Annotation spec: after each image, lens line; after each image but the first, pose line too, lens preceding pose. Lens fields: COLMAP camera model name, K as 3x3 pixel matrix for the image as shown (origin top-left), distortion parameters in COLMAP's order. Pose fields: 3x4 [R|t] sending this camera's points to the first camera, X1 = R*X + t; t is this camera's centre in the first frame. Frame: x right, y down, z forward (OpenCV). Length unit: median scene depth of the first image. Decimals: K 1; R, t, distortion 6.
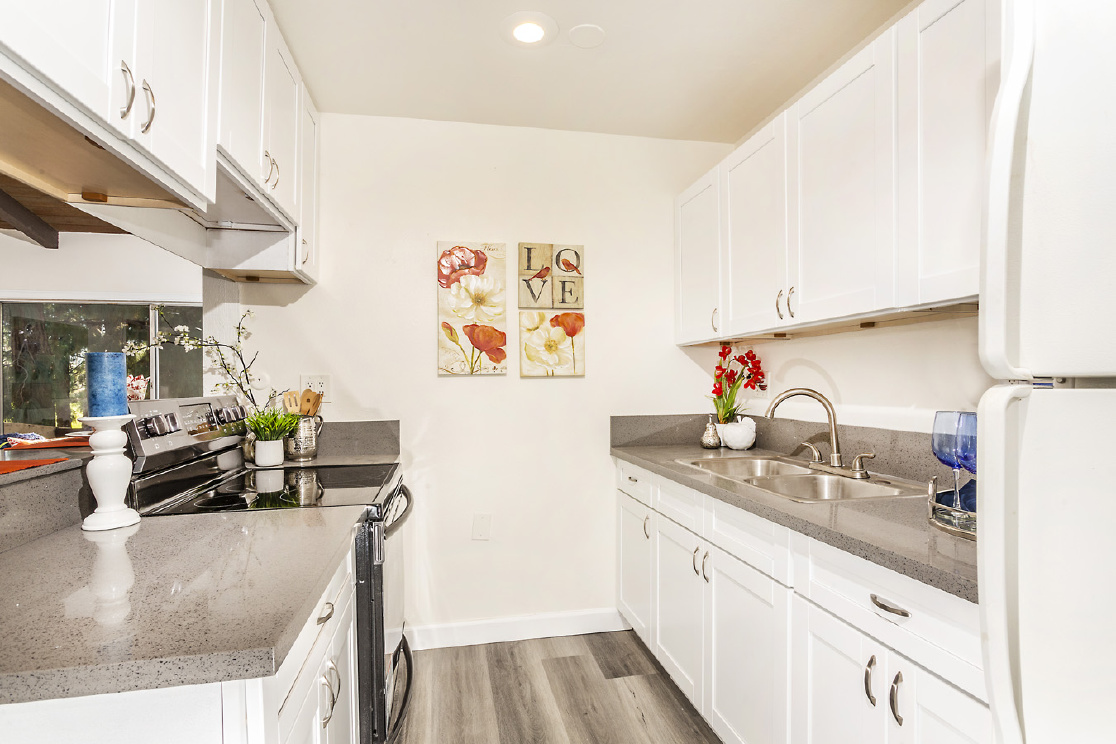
lens RADIAL K [[565.5, 0, 584.2], [0, 565.5, 373.6], [0, 0, 1]] dist [-0.003477, -0.002120]
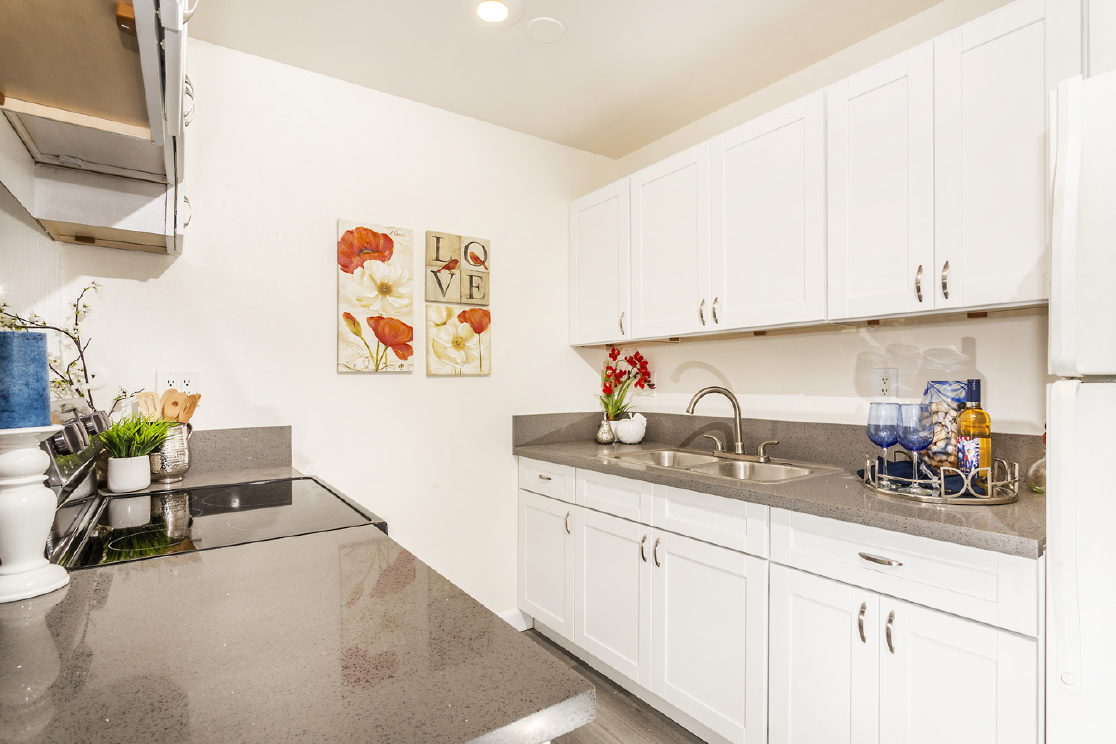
lens RADIAL K [[565.5, 0, 557.1], [0, 565.5, 366.1], [0, 0, 1]] dist [-0.003477, -0.002120]
pose [[0.911032, 0.013580, 0.412113, -0.308702], [-0.008302, 0.999859, -0.014594, 0.002841], [-0.412253, 0.009874, 0.911016, 0.071796]]
